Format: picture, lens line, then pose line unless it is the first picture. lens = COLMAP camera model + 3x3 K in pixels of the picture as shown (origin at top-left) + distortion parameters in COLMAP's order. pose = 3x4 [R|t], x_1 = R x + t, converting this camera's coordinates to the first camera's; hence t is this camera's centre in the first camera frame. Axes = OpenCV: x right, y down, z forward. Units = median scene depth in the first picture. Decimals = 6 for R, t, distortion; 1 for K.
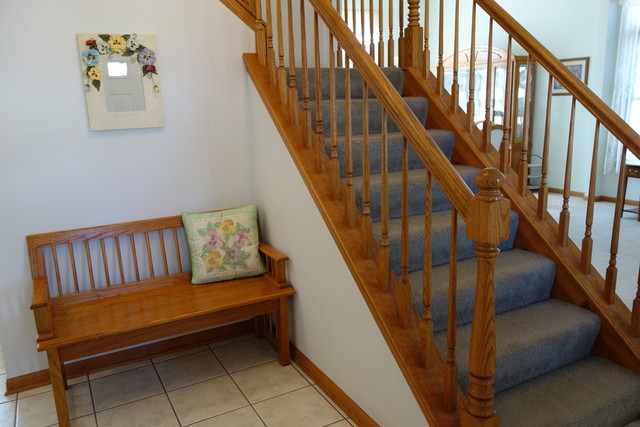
lens RADIAL K [[503.8, 0, 321.3], [0, 503.8, 216.8], [0, 0, 1]] dist [0.008404, -0.010129]
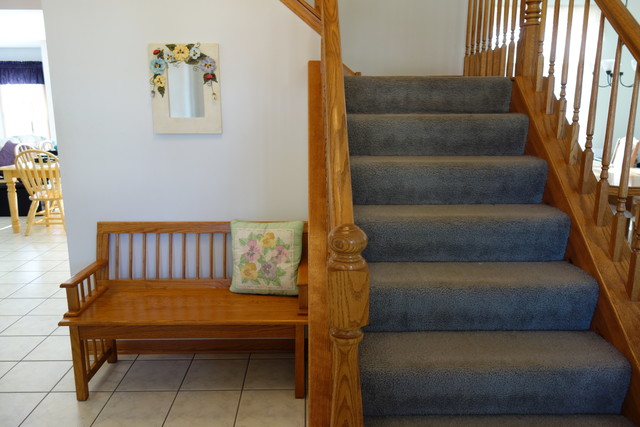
lens RADIAL K [[503.8, 0, 321.3], [0, 503.8, 216.8], [0, 0, 1]] dist [0.008404, -0.010129]
pose [[0.890862, 0.131449, -0.434841, 0.324460], [-0.133845, 0.990680, 0.025266, -0.063373], [0.434110, 0.035693, 0.900153, 0.174130]]
